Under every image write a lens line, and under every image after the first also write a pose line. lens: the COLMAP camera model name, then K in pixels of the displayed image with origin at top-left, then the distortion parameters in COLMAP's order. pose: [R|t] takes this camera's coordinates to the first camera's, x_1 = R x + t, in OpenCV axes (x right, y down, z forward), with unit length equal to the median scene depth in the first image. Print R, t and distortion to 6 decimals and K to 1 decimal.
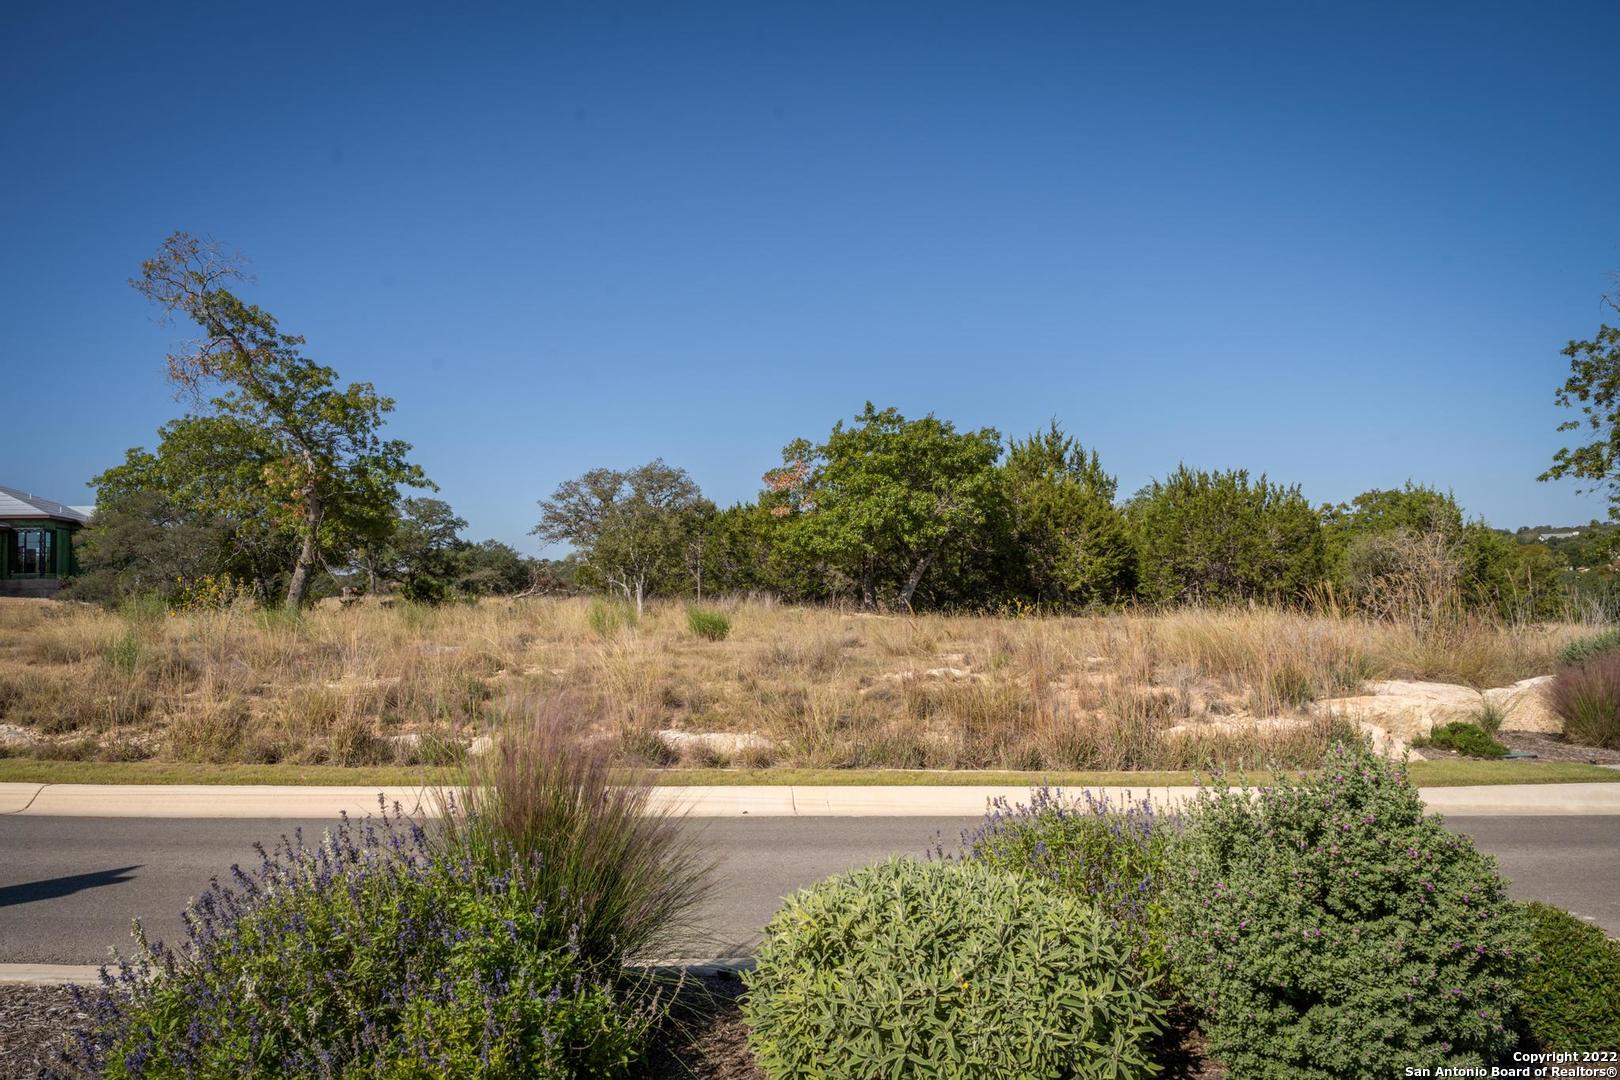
lens RADIAL K [[1084.5, 0, 810.0], [0, 1084.5, 540.0], [0, 0, 1]] dist [0.001720, -0.006512]
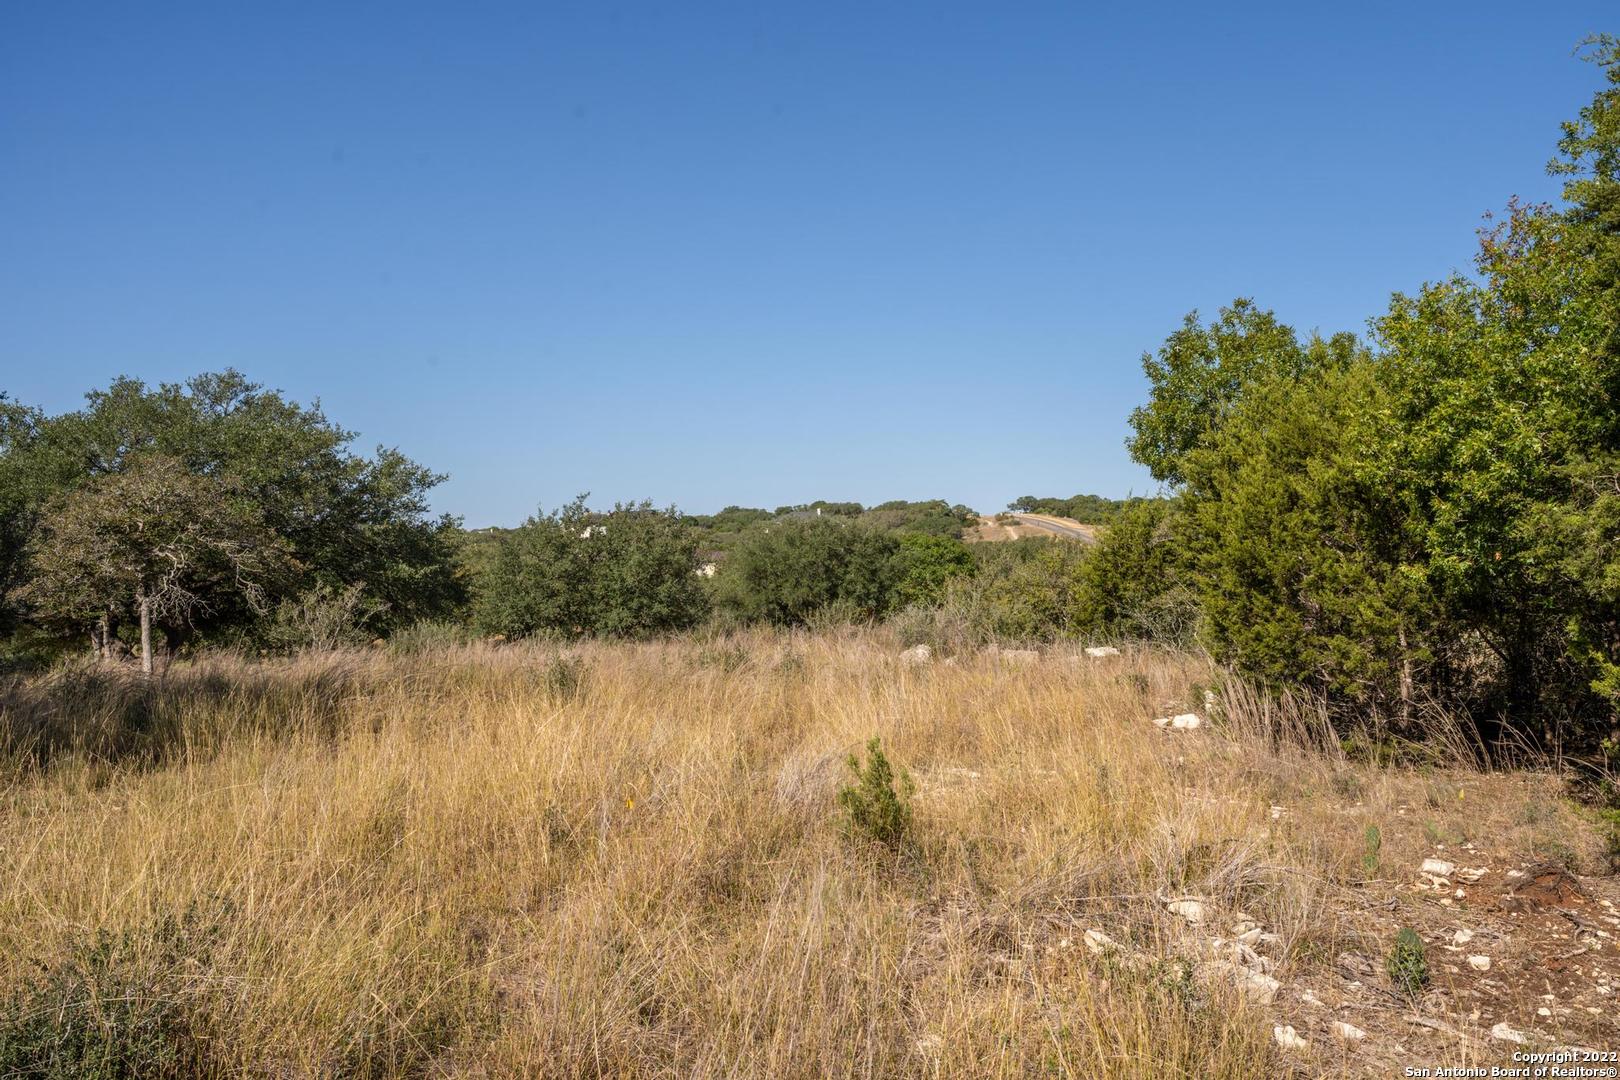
lens RADIAL K [[1366.9, 0, 810.0], [0, 1366.9, 540.0], [0, 0, 1]] dist [0.003753, 0.004223]
pose [[0.997596, 0.024158, 0.064955, -0.236886], [-0.025246, 0.999554, 0.015980, 0.037851], [-0.064540, -0.017581, 0.997760, 0.889576]]
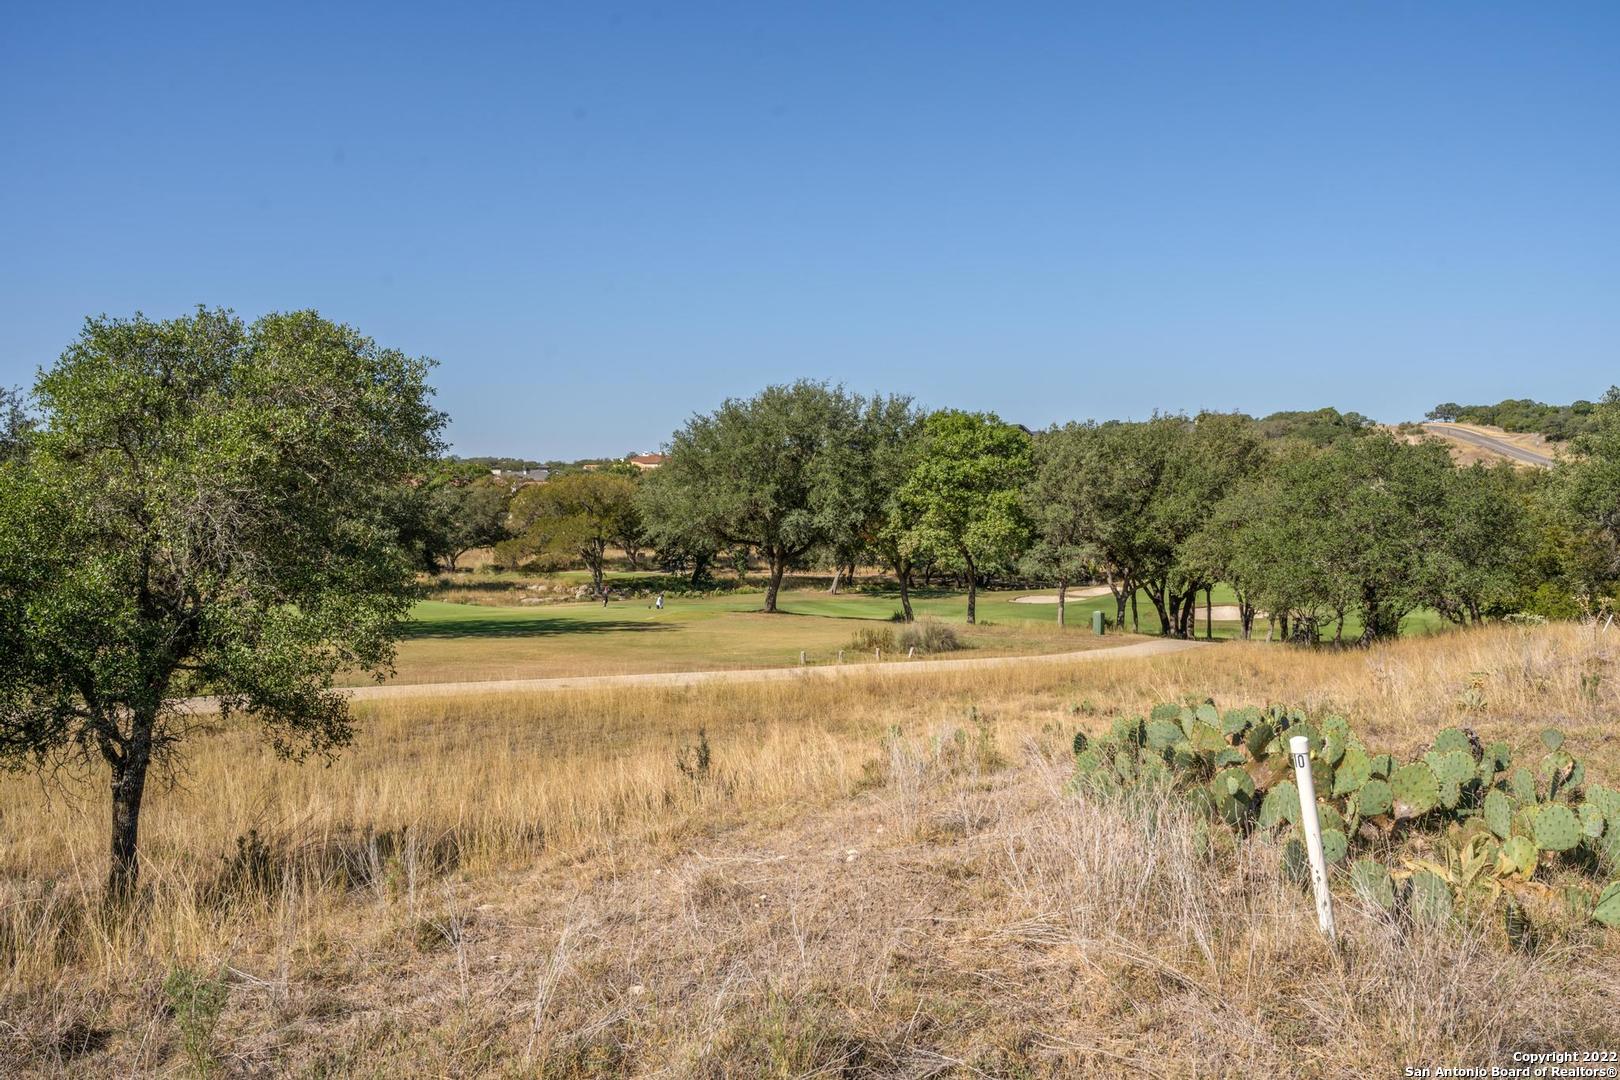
lens RADIAL K [[1303.6, 0, 810.0], [0, 1303.6, 540.0], [0, 0, 1]] dist [0.005401, 0.003148]
pose [[0.968060, 0.033673, -0.248446, 0.019983], [-0.013086, 0.996375, 0.084057, 0.058841], [0.250376, -0.078121, 0.964992, 1.293640]]
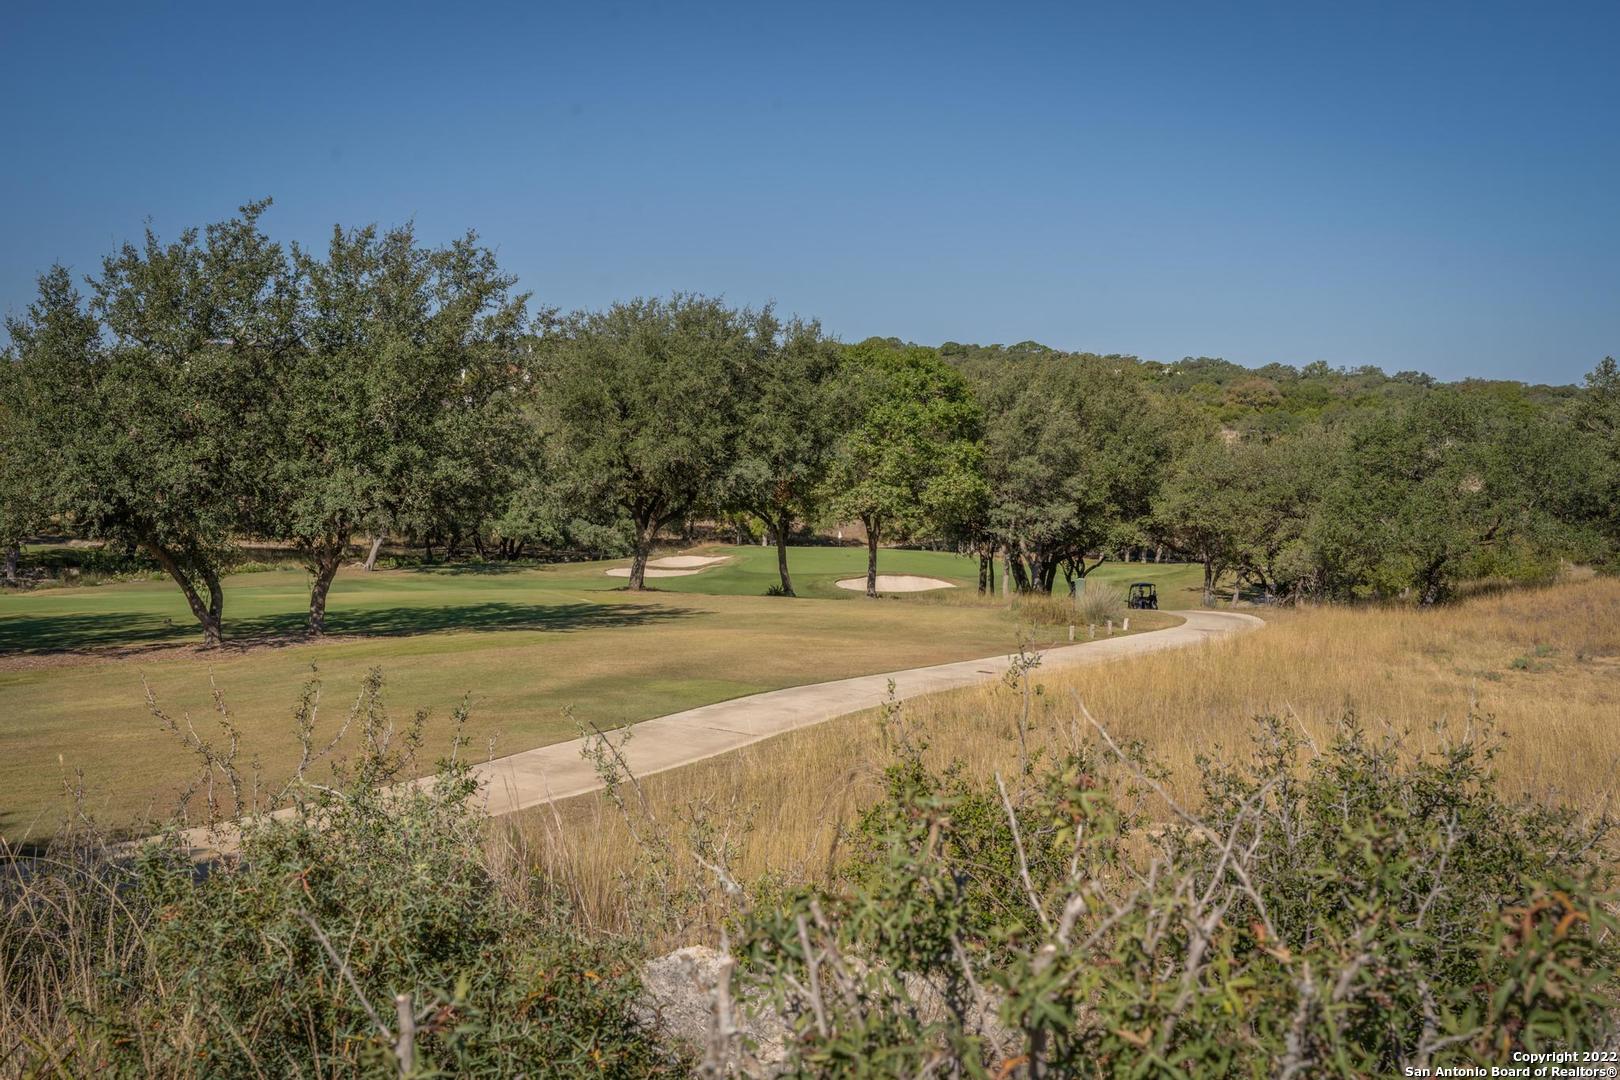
lens RADIAL K [[1724.9, 0, 810.0], [0, 1724.9, 540.0], [0, 0, 1]] dist [0.000961, 0.014782]
pose [[0.969062, 0.029554, 0.245043, -0.288357], [-0.053605, 0.994309, 0.092069, 0.065300], [-0.240927, -0.102356, 0.965131, 1.246486]]
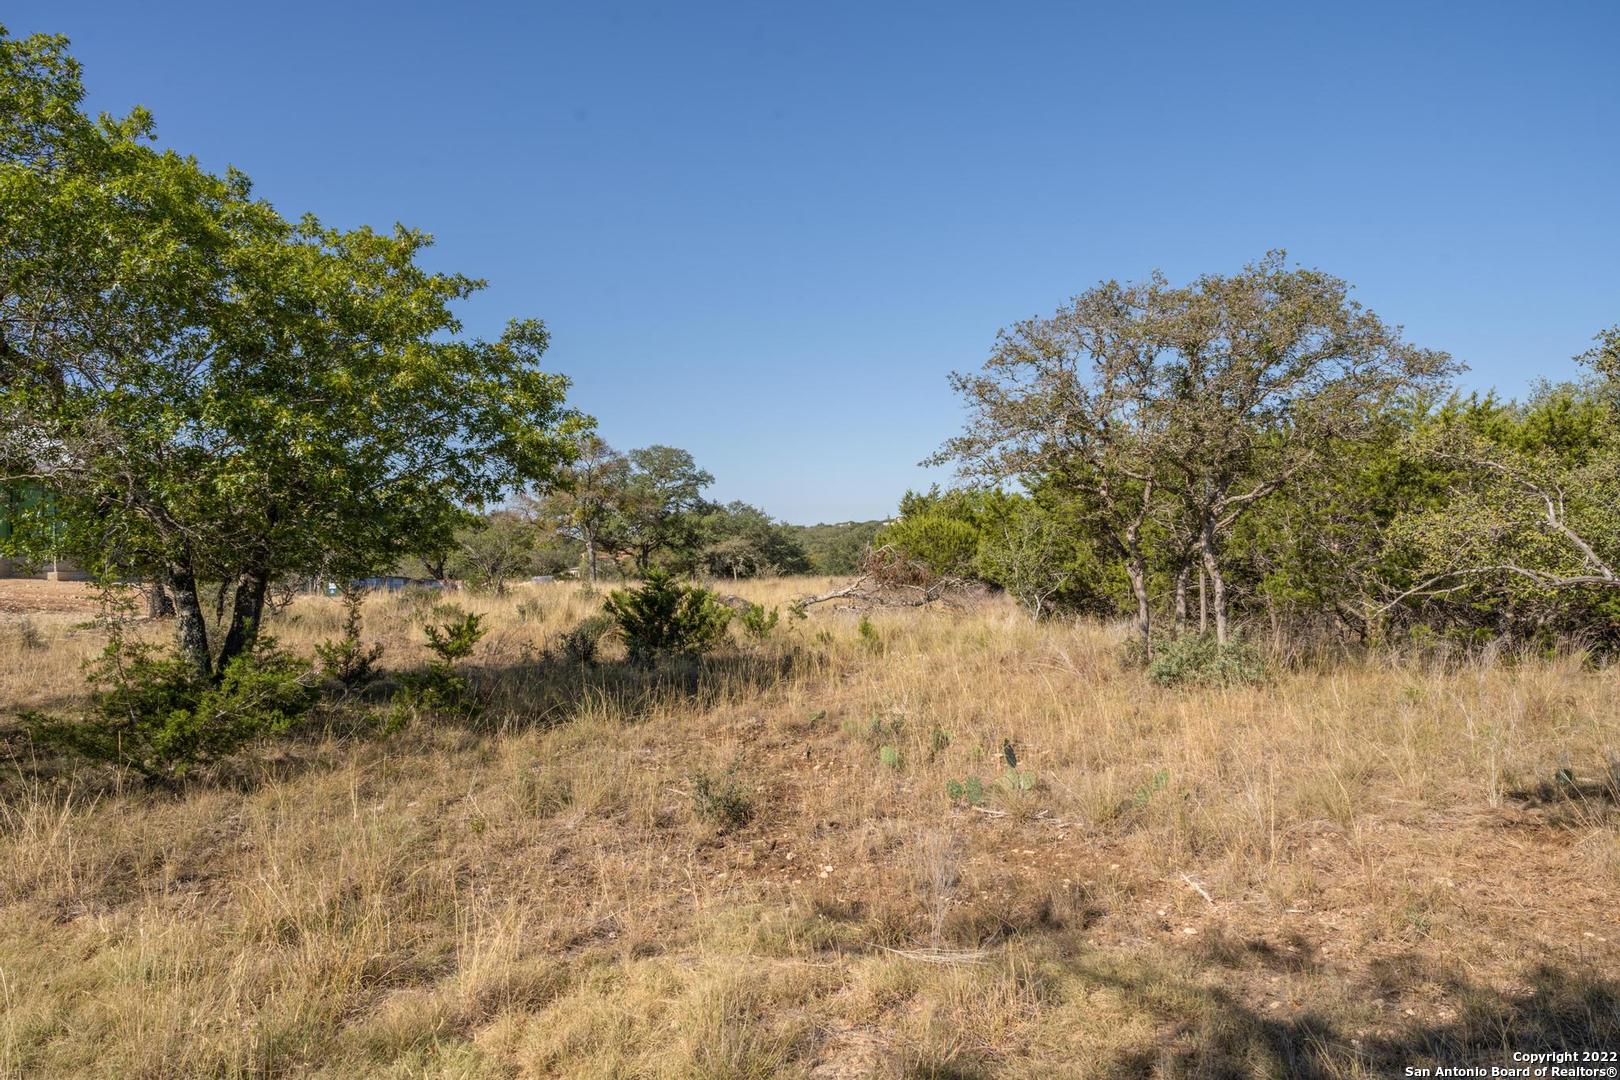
lens RADIAL K [[1084.5, 0, 810.0], [0, 1084.5, 540.0], [0, 0, 1]] dist [0.001720, -0.006512]
pose [[0.979263, 0.001297, -0.202587, -0.097845], [0.005266, 0.999479, 0.031856, 0.003926], [0.202523, -0.032262, 0.978746, 0.274879]]
